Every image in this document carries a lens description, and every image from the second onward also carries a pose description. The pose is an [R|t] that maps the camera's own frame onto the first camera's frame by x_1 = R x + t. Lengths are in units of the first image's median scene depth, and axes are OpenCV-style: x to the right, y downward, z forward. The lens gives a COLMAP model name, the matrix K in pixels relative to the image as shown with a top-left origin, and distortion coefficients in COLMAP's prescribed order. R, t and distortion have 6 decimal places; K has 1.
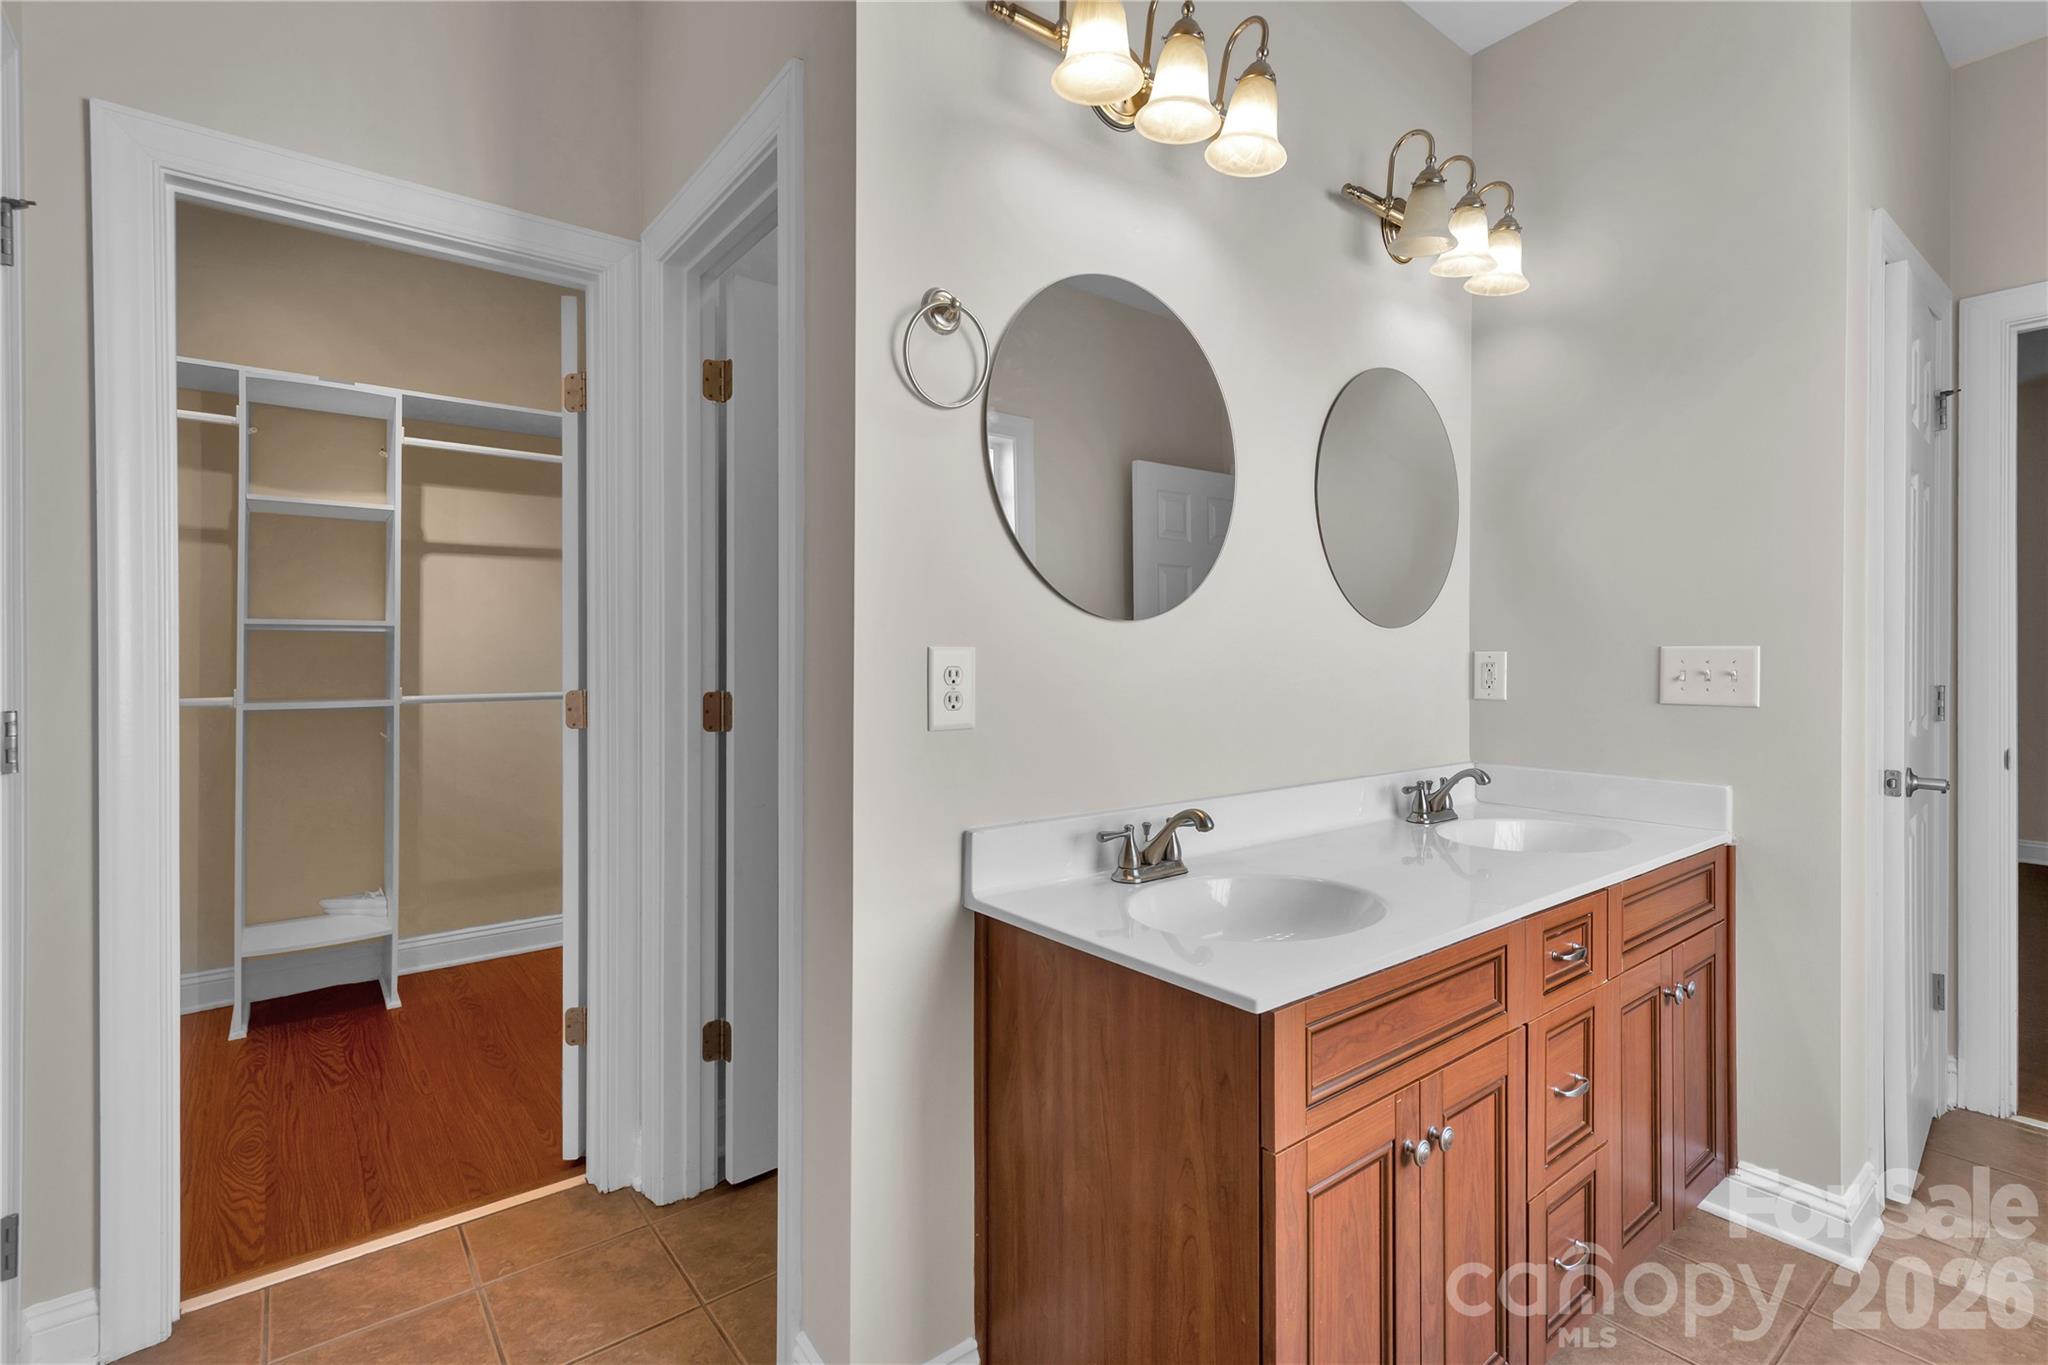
lens RADIAL K [[958.8, 0, 1025.0], [0, 958.8, 664.7], [0, 0, 1]] dist [-0.001084, 0.000018]
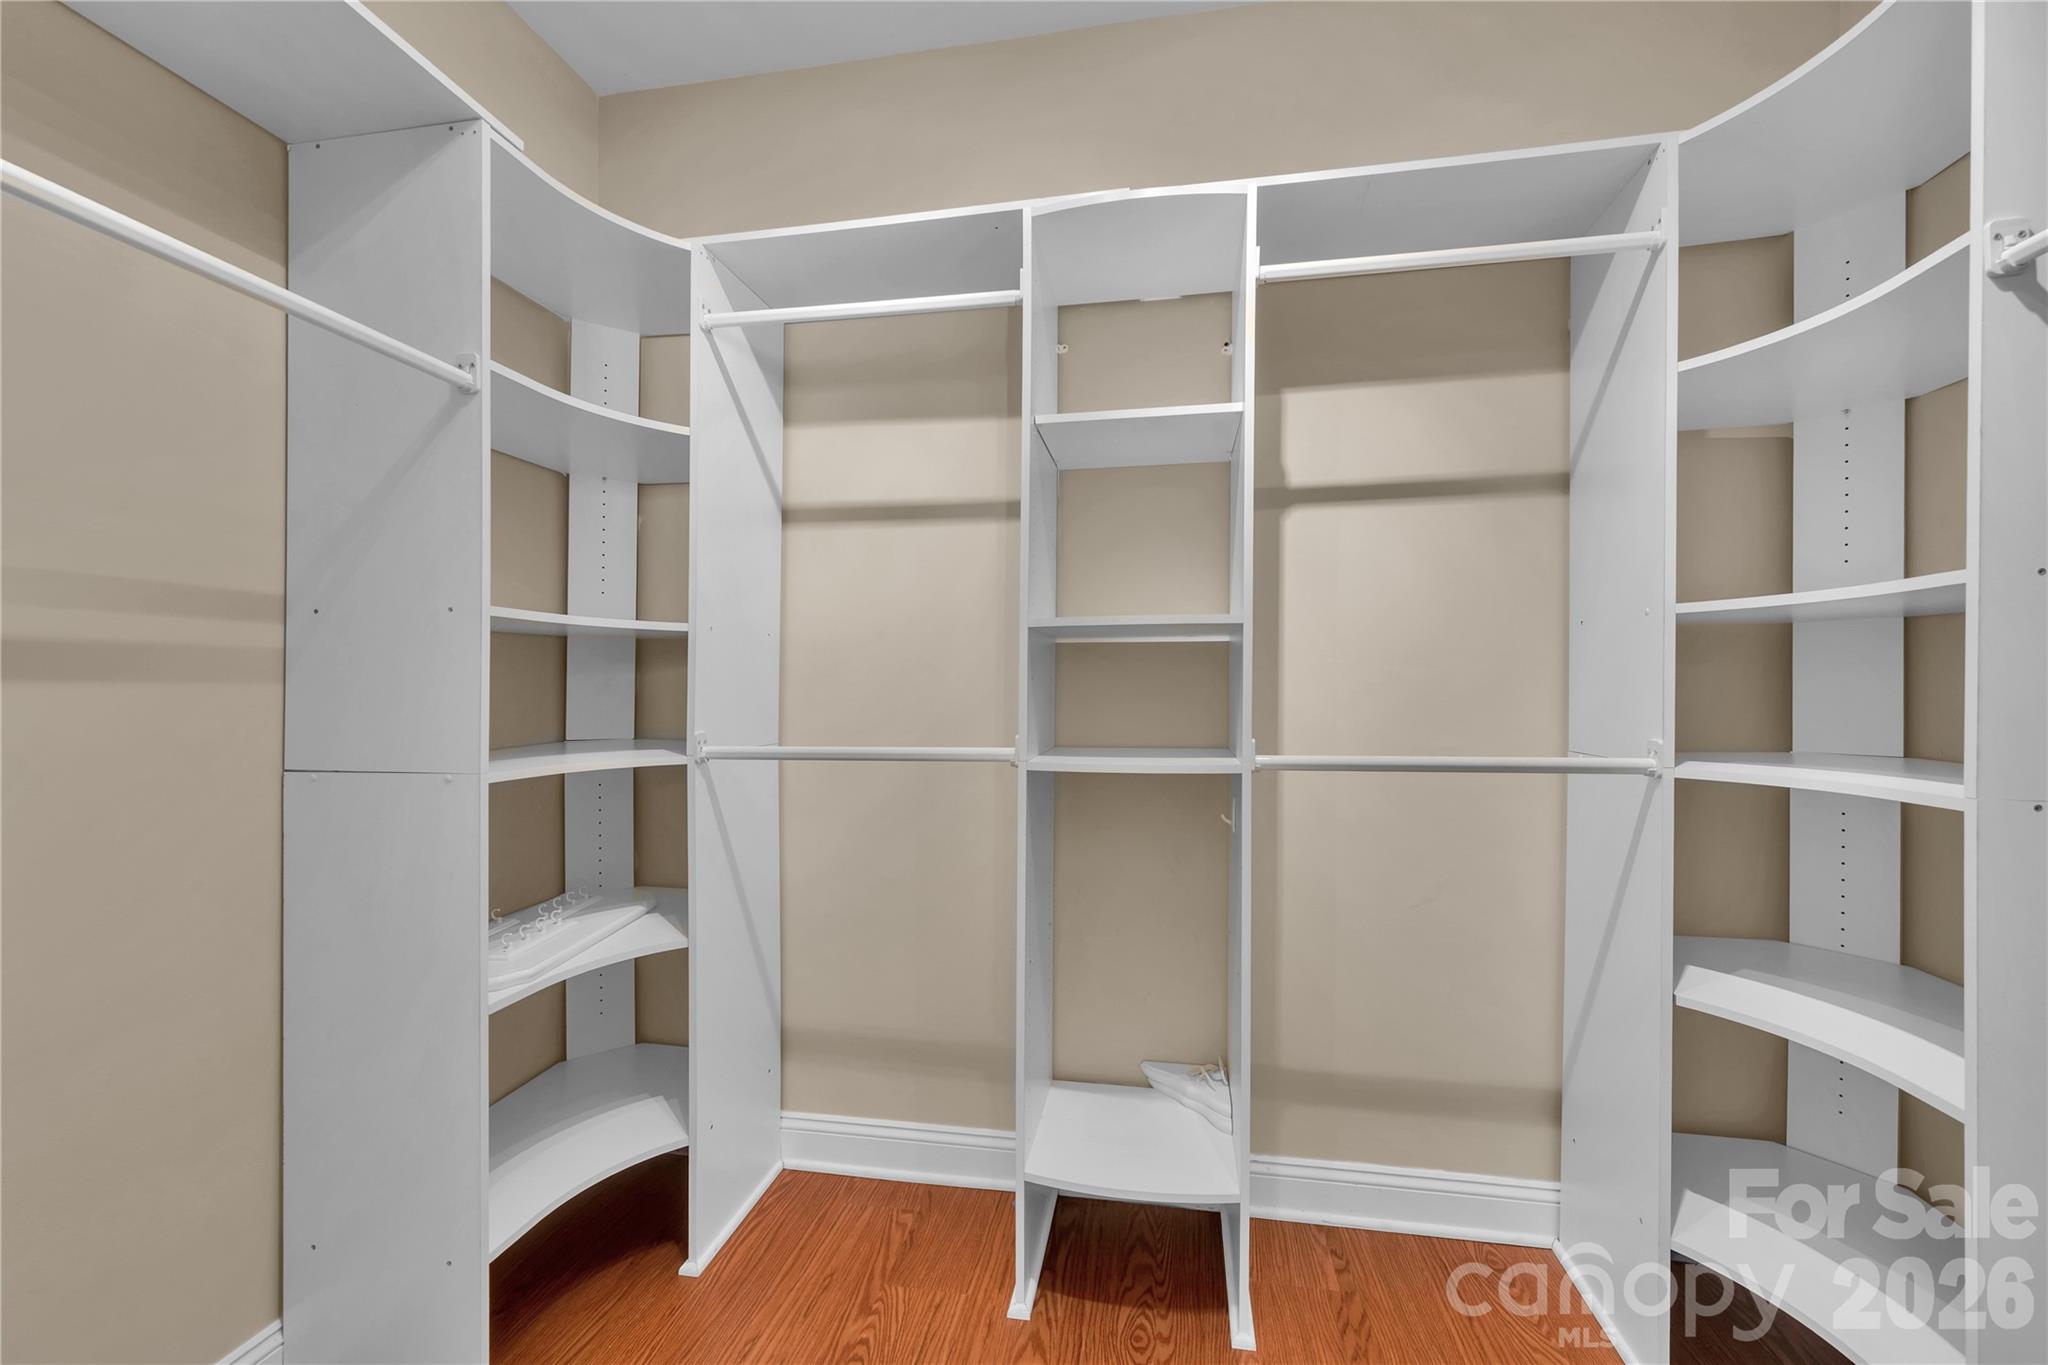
lens RADIAL K [[826.1, 0, 1016.1], [0, 826.1, 684.8], [0, 0, 1]] dist [0.012895, 0.000029]
pose [[0.662454, 0.000584, -0.749102, -0.383241], [-0.002136, 0.999997, -0.001109, -0.004462], [0.749099, 0.002335, 0.662454, 0.579737]]
